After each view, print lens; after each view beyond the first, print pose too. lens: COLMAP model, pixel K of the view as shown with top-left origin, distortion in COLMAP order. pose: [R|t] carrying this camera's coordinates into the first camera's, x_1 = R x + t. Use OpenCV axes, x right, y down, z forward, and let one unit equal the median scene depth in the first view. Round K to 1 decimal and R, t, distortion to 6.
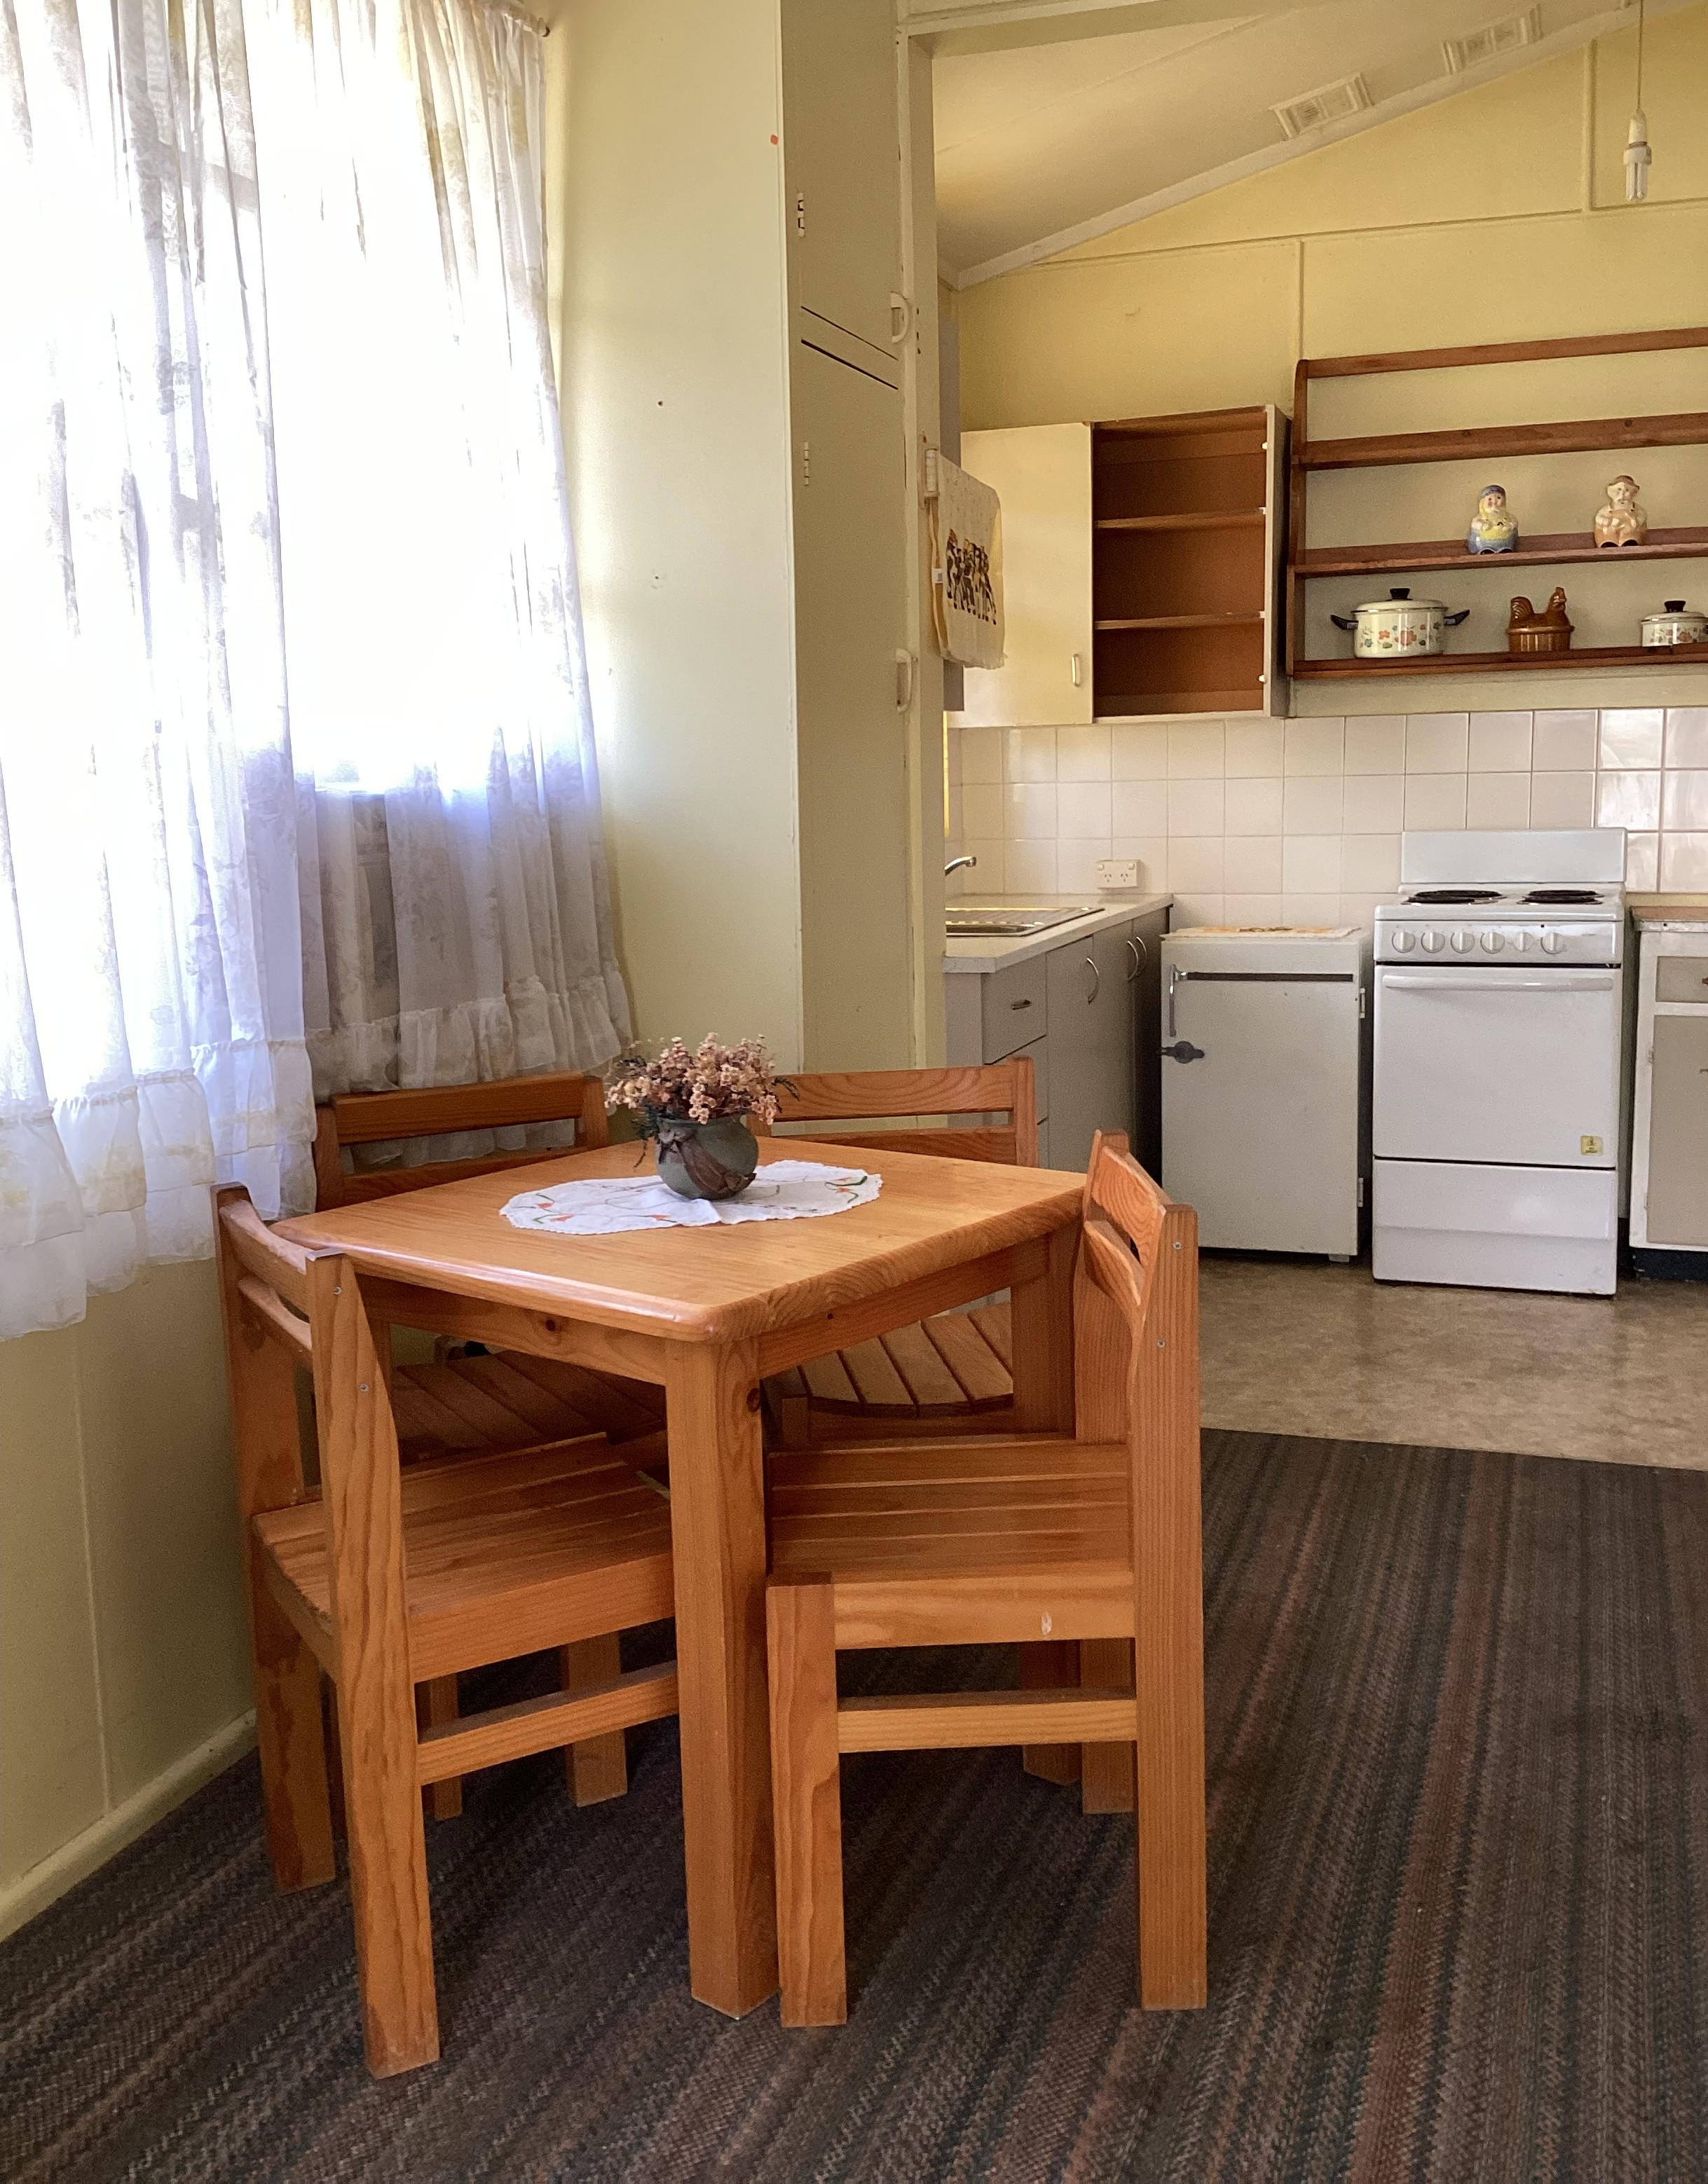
lens RADIAL K [[2064.5, 0, 850.7], [0, 2064.5, 1032.2], [0, 0, 1]] dist [0.079659, -0.158396]
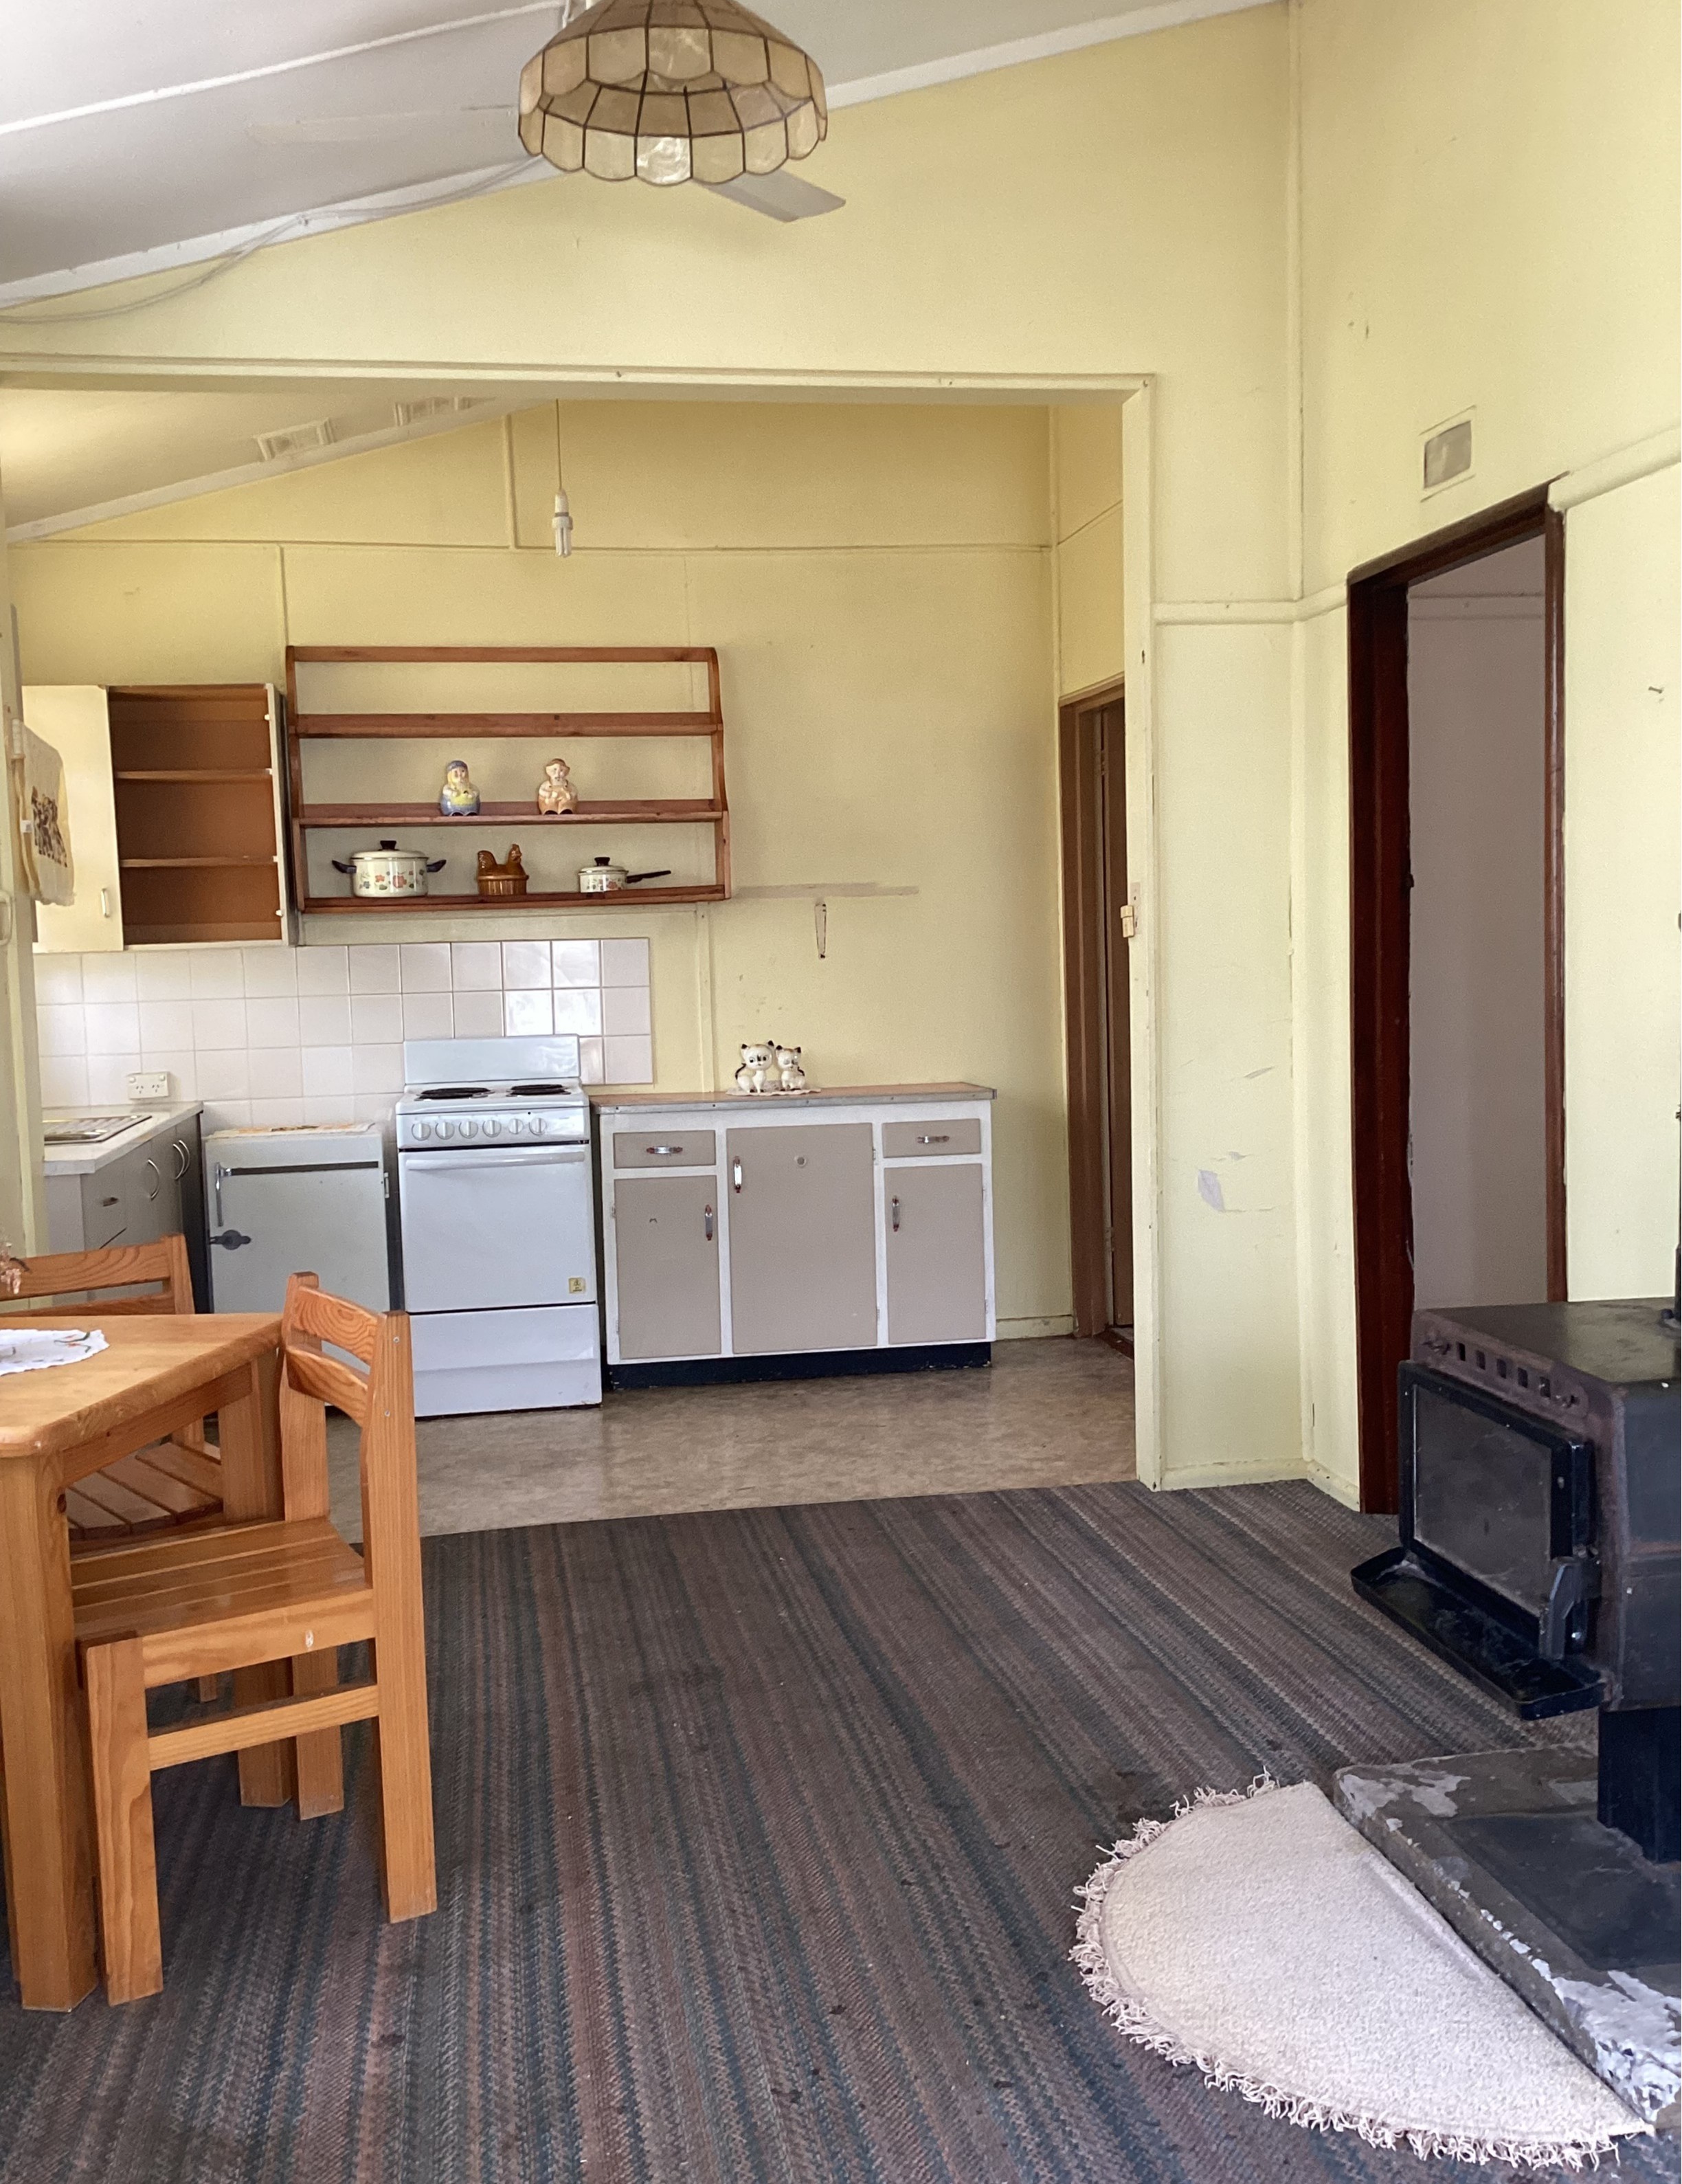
lens RADIAL K [[2071.2, 0, 841.0], [0, 2071.2, 1092.0], [0, 0, 1]] dist [0.006011, -0.076830]
pose [[0.862898, -0.037406, 0.503992, -0.144966], [0.074433, 0.995788, -0.053531, 0.018146], [-0.499867, 0.083706, 0.862048, -0.183709]]
